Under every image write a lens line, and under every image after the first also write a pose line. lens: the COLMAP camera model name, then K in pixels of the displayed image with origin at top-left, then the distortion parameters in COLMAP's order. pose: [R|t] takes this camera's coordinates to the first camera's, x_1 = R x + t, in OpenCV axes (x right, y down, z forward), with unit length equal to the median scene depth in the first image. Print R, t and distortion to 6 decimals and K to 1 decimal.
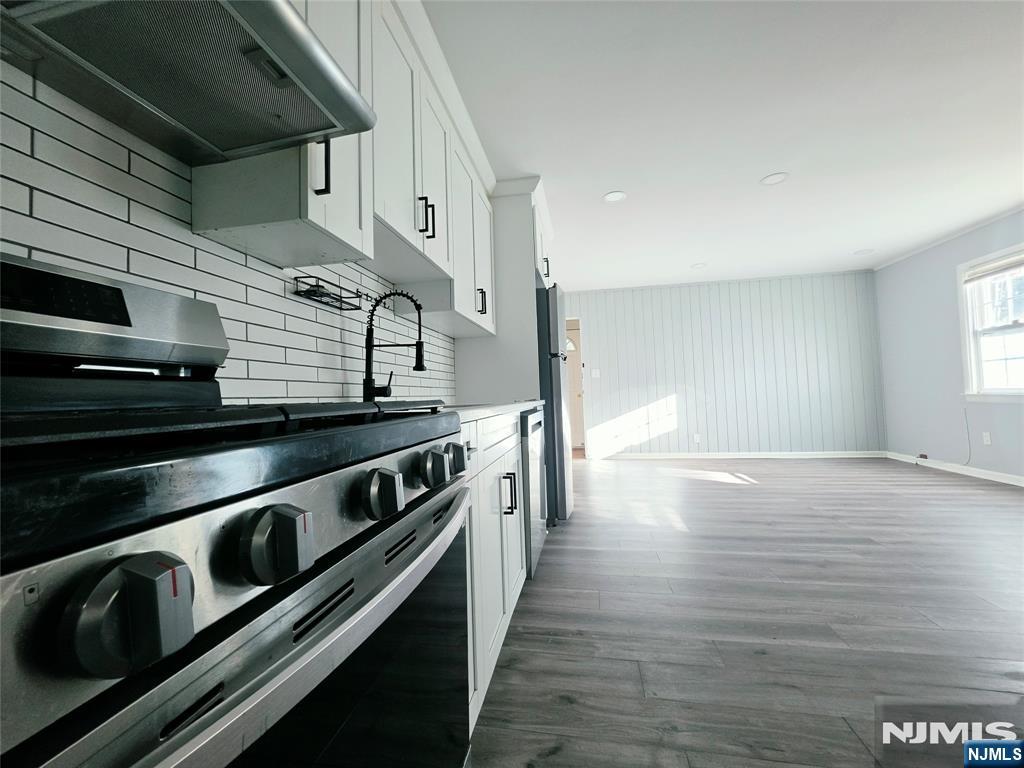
lens RADIAL K [[409.2, 0, 510.8], [0, 409.2, 377.7], [0, 0, 1]] dist [-0.000920, 0.000161]
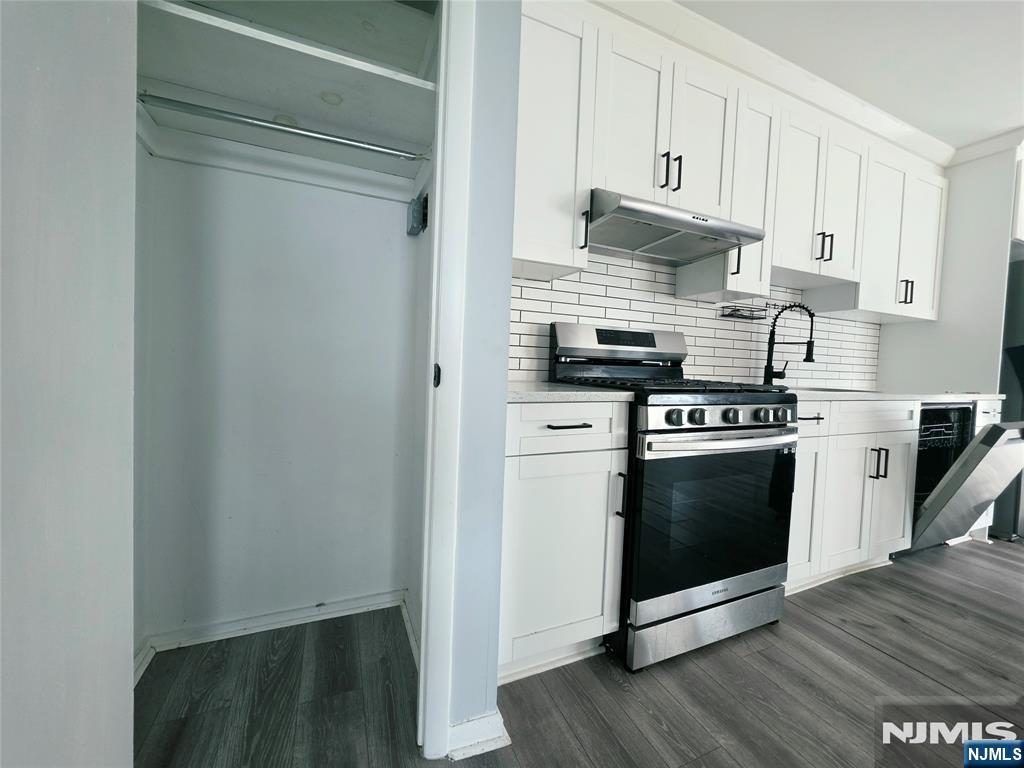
lens RADIAL K [[409.2, 0, 514.9], [0, 409.2, 378.0], [0, 0, 1]] dist [-0.000920, 0.000161]
pose [[0.560932, 0.086957, -0.823282, 0.364371], [-0.018665, 0.995544, 0.092434, -0.072584], [0.827652, -0.036482, 0.560055, -0.596541]]
